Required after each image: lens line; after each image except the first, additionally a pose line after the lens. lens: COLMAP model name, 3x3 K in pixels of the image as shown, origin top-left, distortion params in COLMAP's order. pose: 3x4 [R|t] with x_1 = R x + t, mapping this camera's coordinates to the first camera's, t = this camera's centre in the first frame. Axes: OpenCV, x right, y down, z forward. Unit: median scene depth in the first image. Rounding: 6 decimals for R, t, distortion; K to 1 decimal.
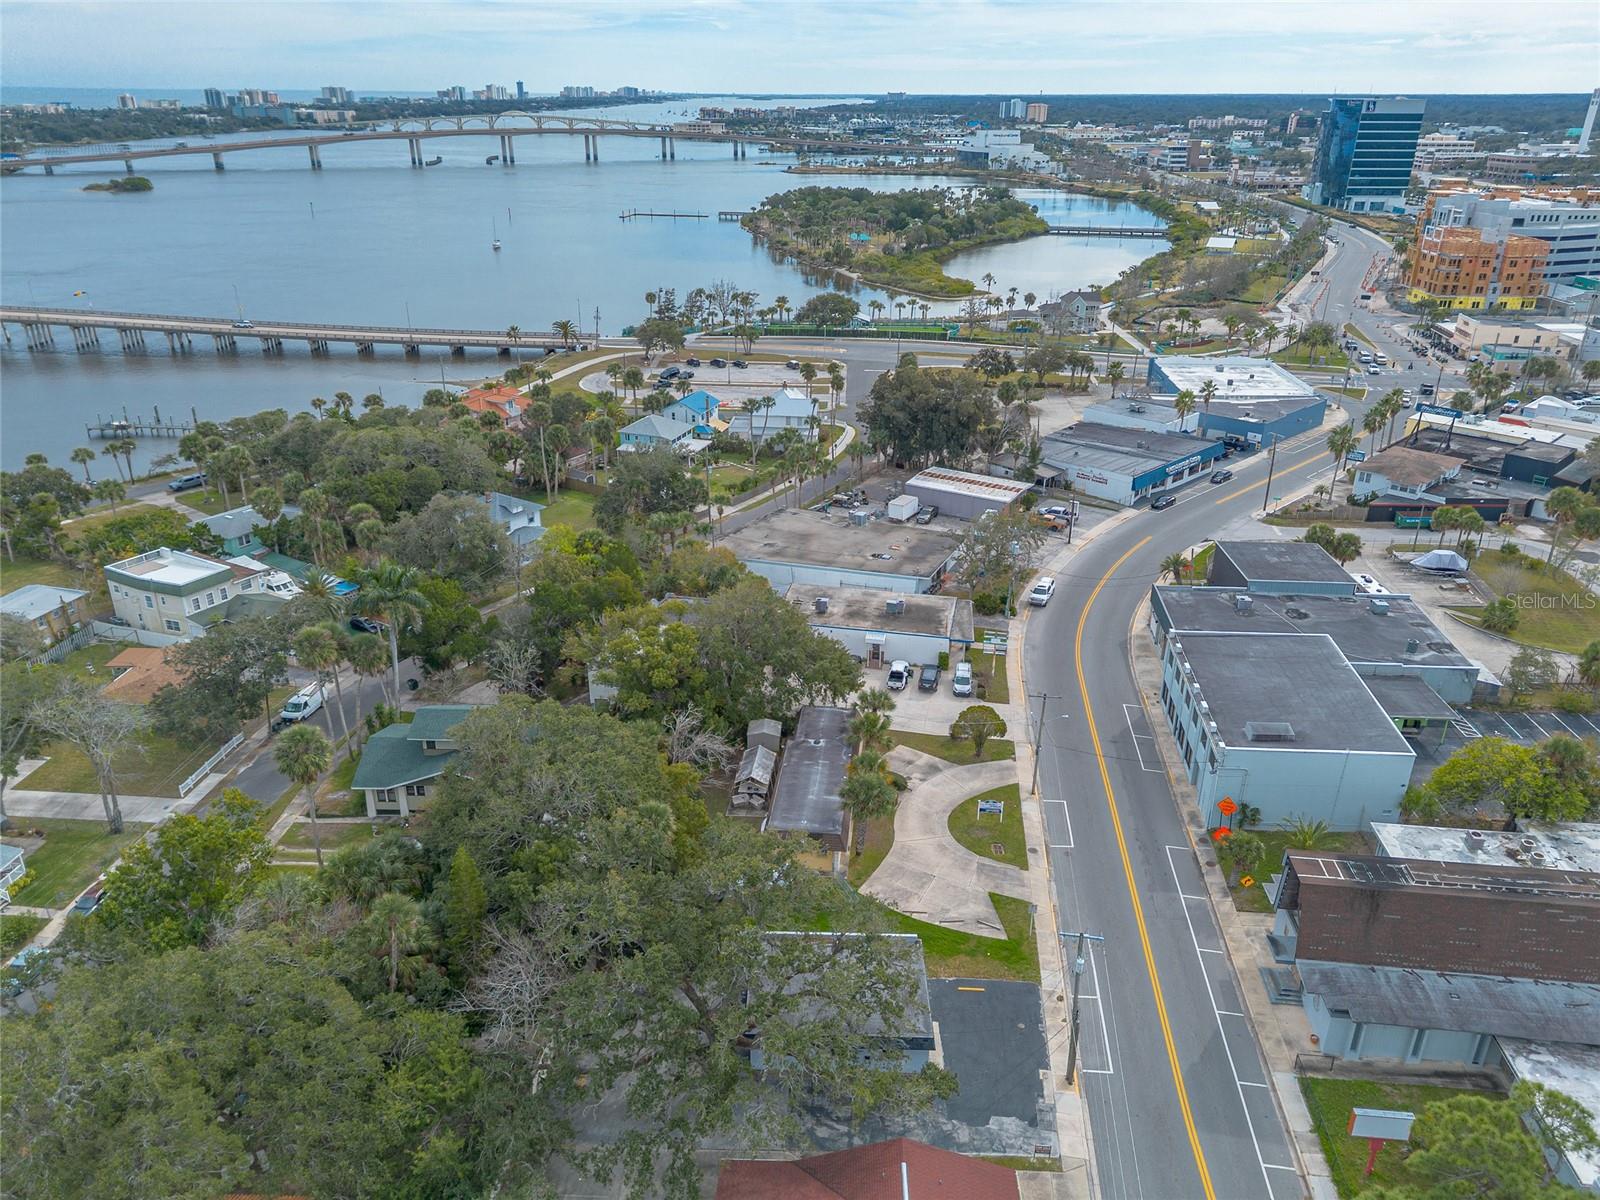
lens RADIAL K [[1130.5, 0, 797.4], [0, 1130.5, 603.1], [0, 0, 1]] dist [0.063094, -0.056518]
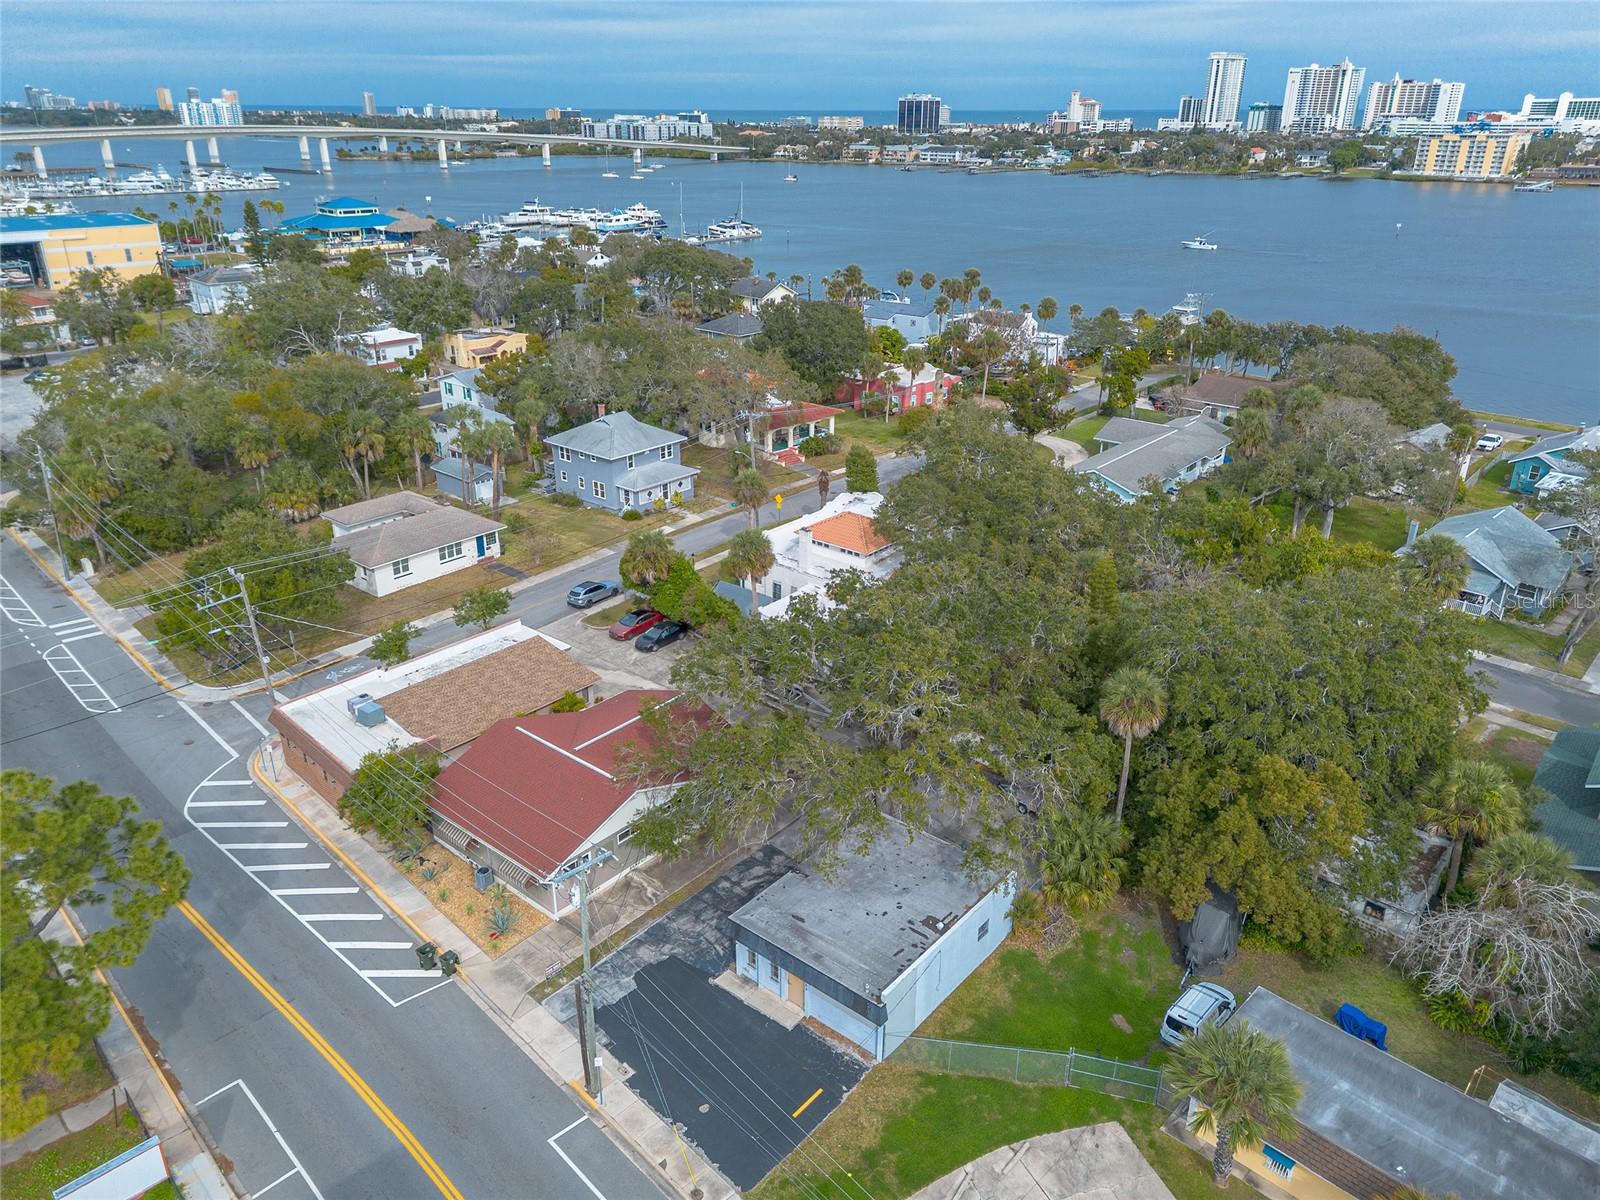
lens RADIAL K [[1130.5, 0, 797.4], [0, 1130.5, 603.1], [0, 0, 1]] dist [0.063094, -0.056518]
pose [[-0.626593, 0.306623, -0.716494, 0.473109], [-0.323073, 0.734443, 0.596839, -0.201975], [0.709229, 0.605455, -0.361135, 0.978088]]
